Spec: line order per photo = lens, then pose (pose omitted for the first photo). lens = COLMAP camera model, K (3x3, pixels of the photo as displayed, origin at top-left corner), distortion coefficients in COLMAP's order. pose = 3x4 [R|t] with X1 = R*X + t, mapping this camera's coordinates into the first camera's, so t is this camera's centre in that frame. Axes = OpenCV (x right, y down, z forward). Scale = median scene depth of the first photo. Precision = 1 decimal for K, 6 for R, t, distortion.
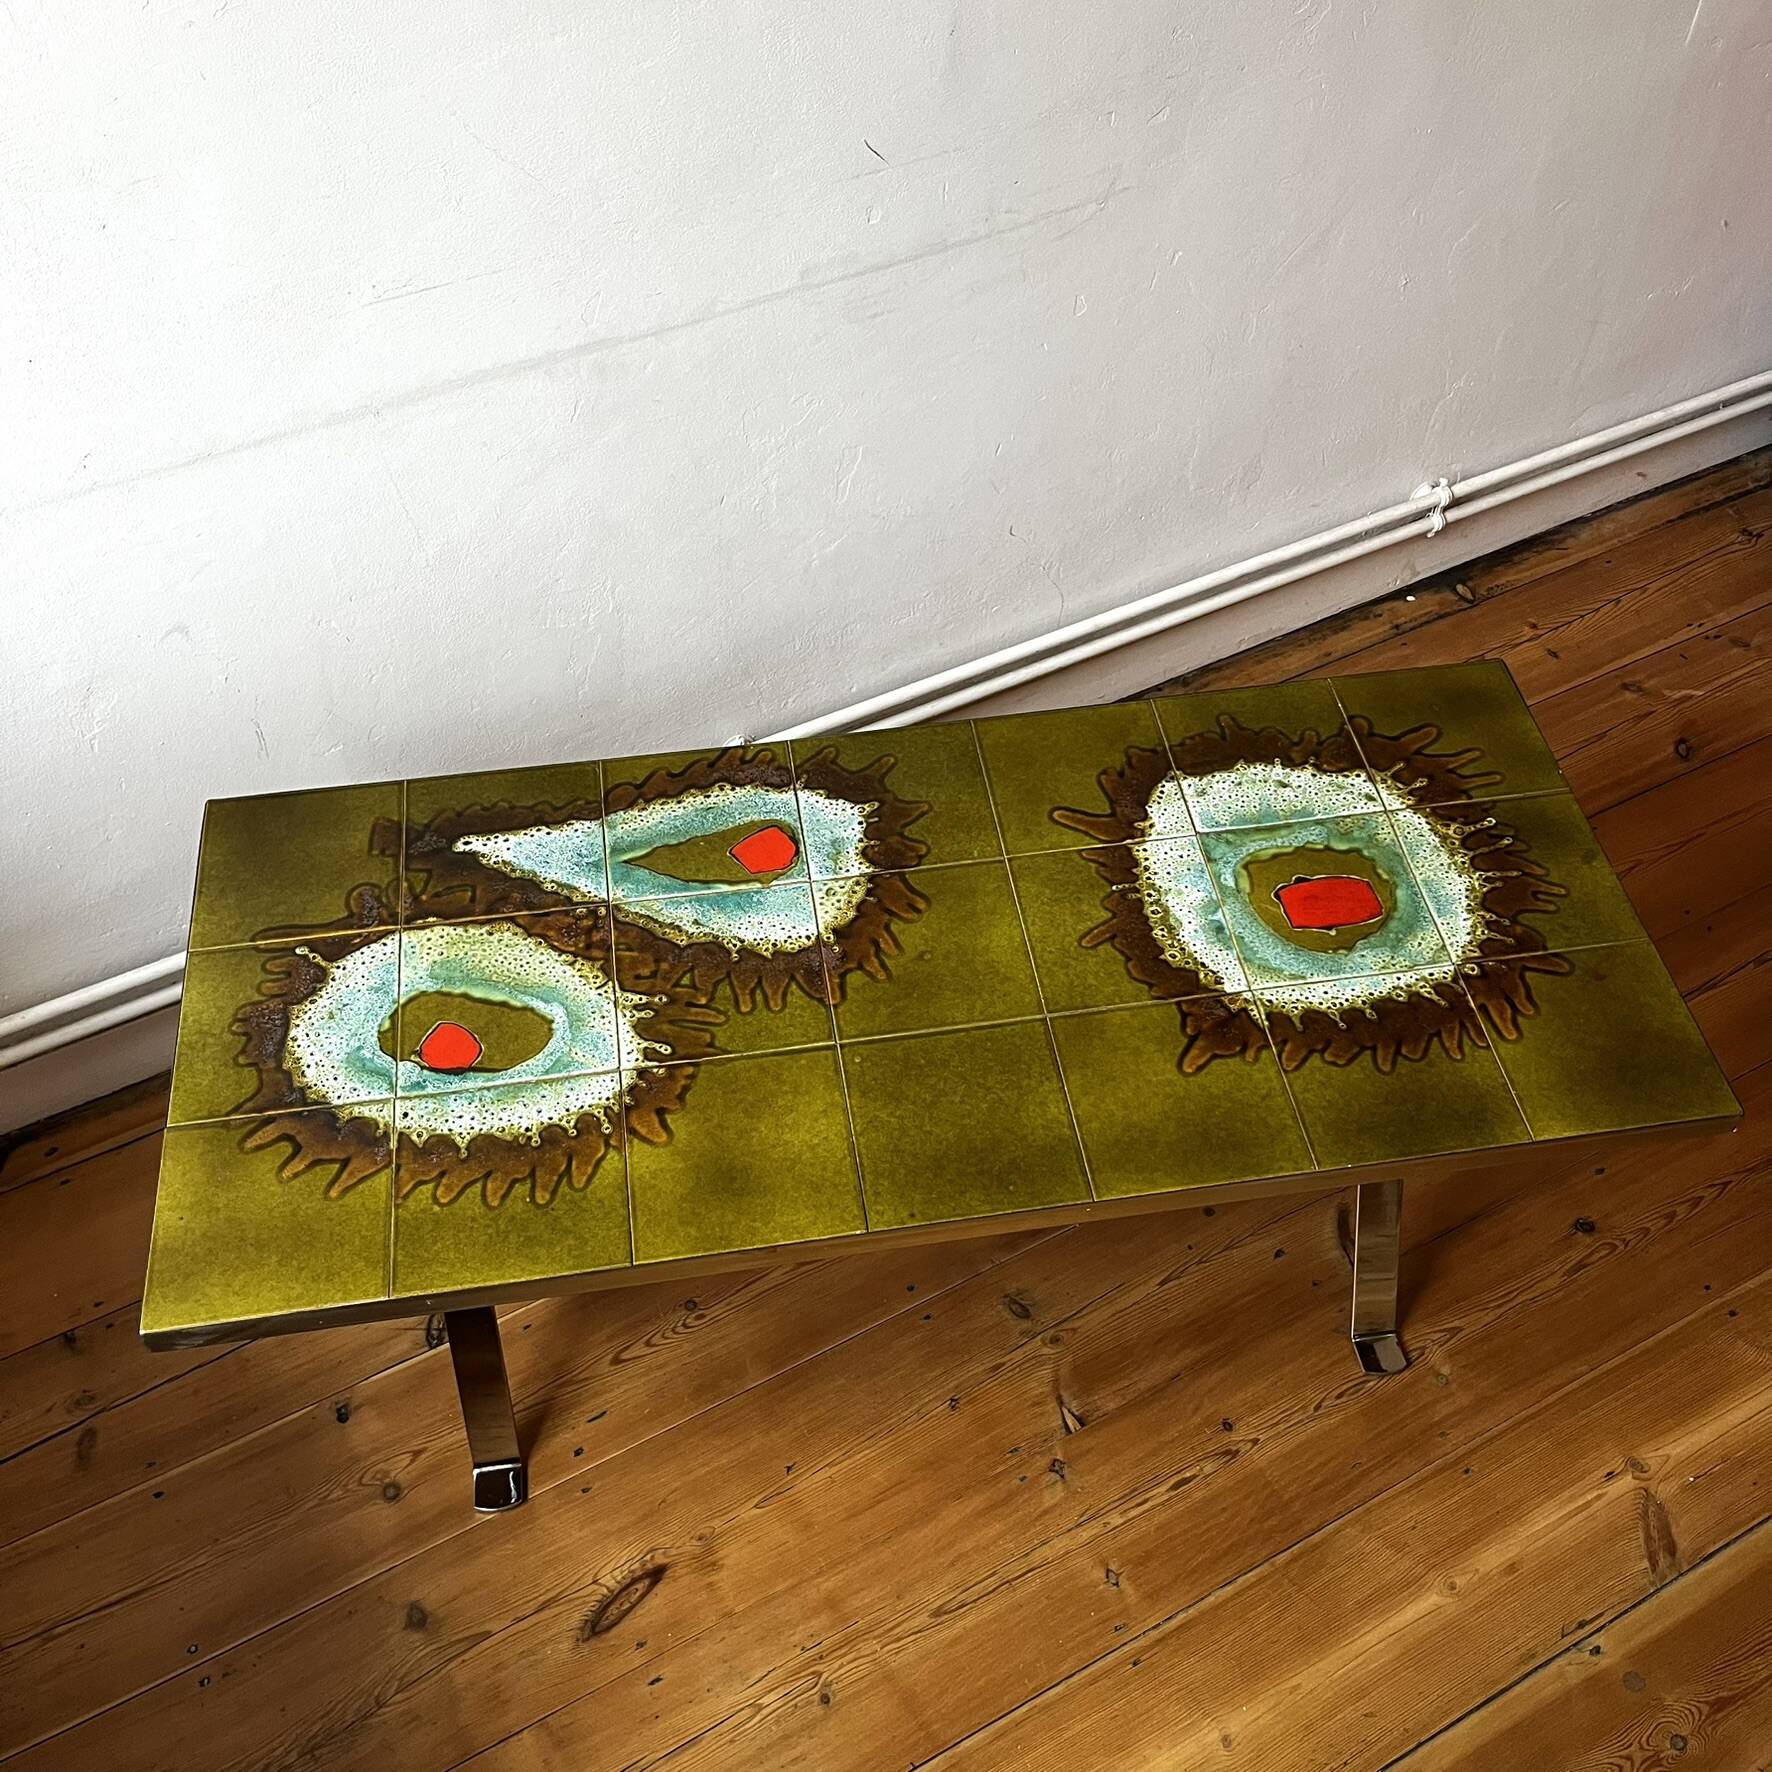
lens RADIAL K [[1805.8, 0, 913.3], [0, 1805.8, 893.9], [0, 0, 1]] dist [0.015078, 0.005925]
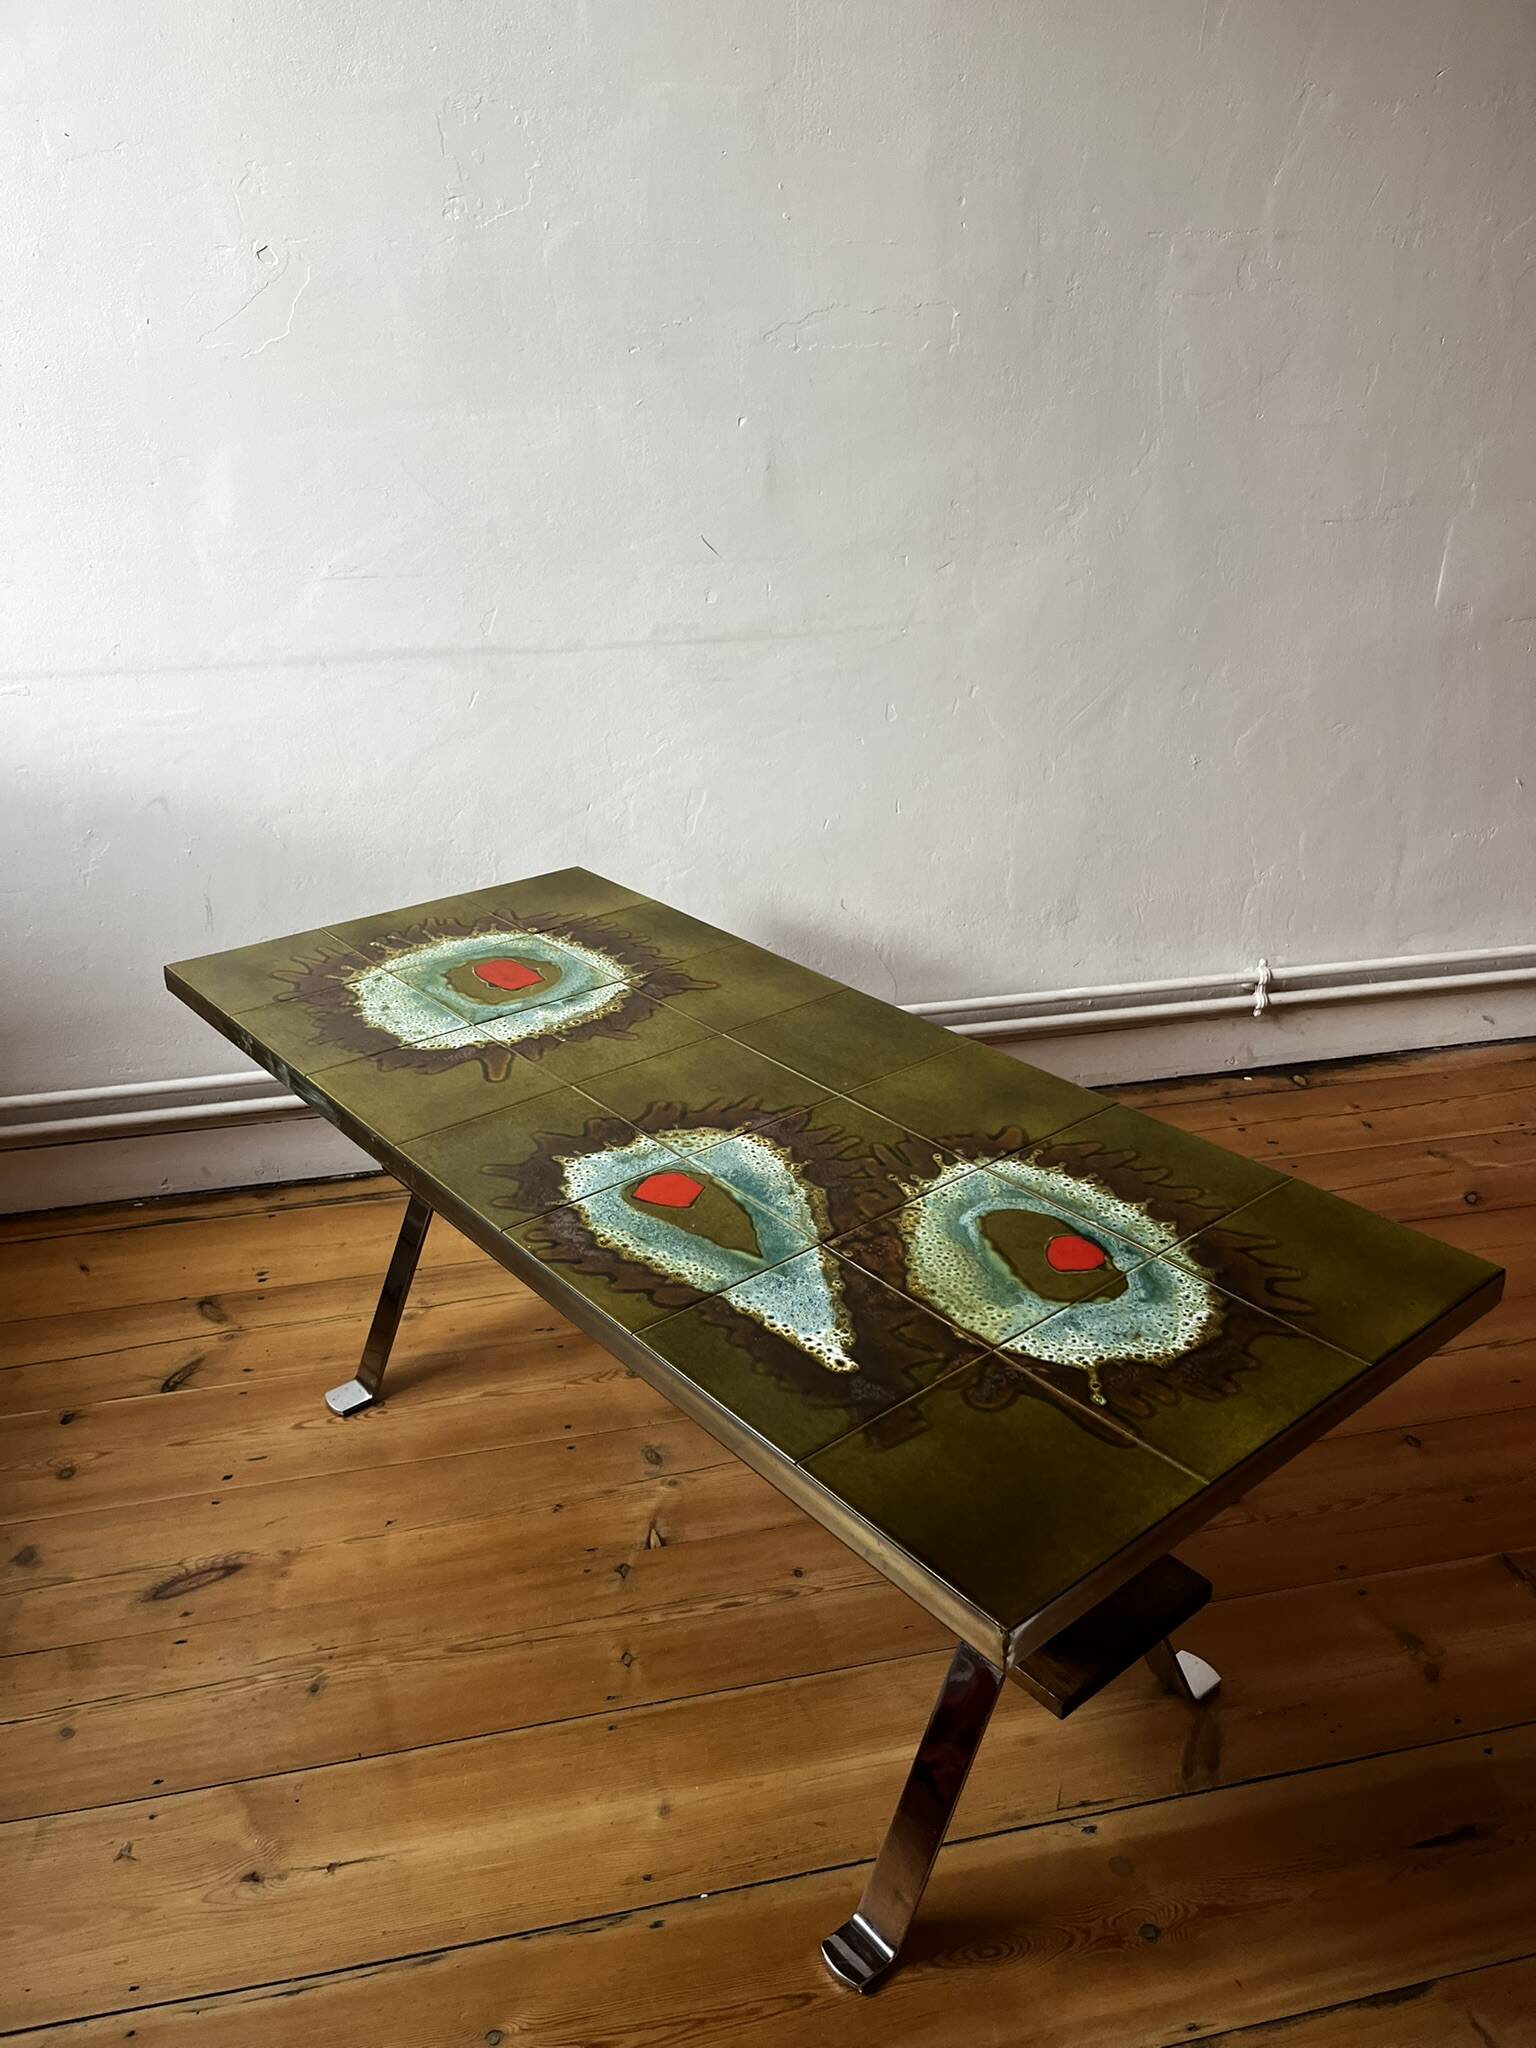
lens RADIAL K [[1571.0, 0, 782.1], [0, 1571.0, 1042.6], [0, 0, 1]] dist [0.017415, 0.004030]
pose [[0.958926, 0.099846, -0.265504, 0.380113], [-0.201206, 0.899193, -0.388547, 0.382478], [0.199945, 0.426009, 0.882348, 0.099247]]
